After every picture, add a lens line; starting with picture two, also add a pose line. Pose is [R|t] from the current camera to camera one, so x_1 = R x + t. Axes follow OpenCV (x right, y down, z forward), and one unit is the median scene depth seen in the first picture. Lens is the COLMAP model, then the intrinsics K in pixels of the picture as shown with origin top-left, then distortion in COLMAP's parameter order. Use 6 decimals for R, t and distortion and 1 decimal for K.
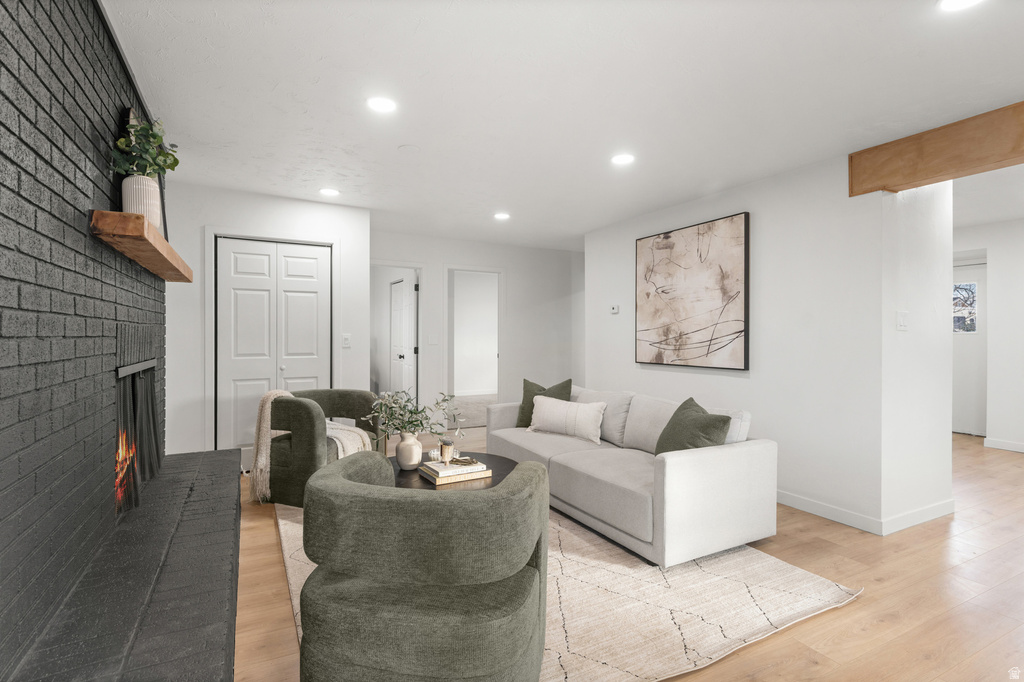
lens RADIAL K [[499.6, 0, 513.0], [0, 499.6, 334.5], [0, 0, 1]] dist [0.038747, -0.020044]
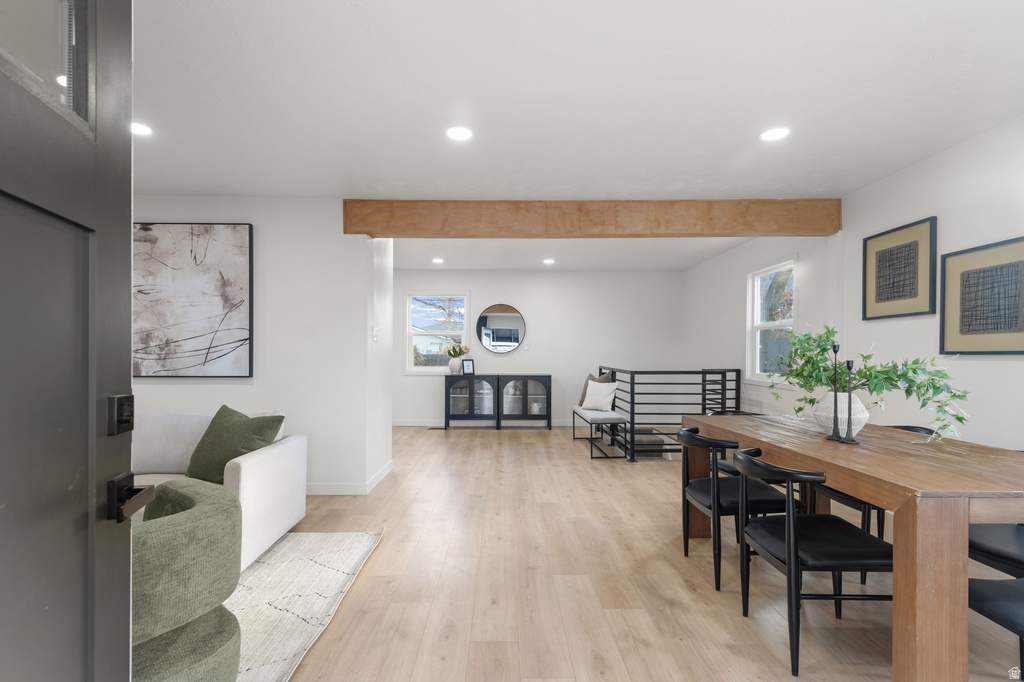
lens RADIAL K [[505.8, 0, 511.3], [0, 505.8, 356.4], [0, 0, 1]] dist [0.001951, -0.000279]
pose [[0.448234, -0.003341, 0.893910, -0.223920], [-0.006615, 0.999953, 0.007054, 0.017310], [-0.893892, -0.009075, 0.448191, 0.055711]]
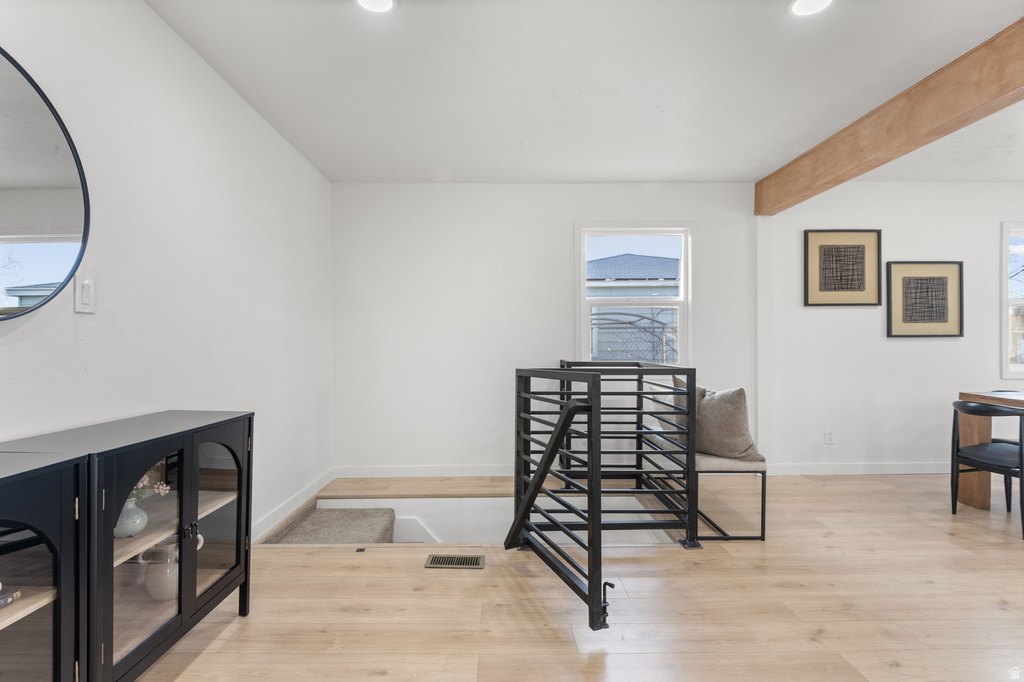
lens RADIAL K [[501.6, 0, 515.1], [0, 501.6, 350.6], [0, 0, 1]] dist [0.032036, -0.018817]
pose [[-0.901590, 0.001245, 0.432589, 1.073455], [0.003122, 0.999989, 0.003629, 0.036874], [-0.432580, 0.004622, -0.901584, 1.115630]]
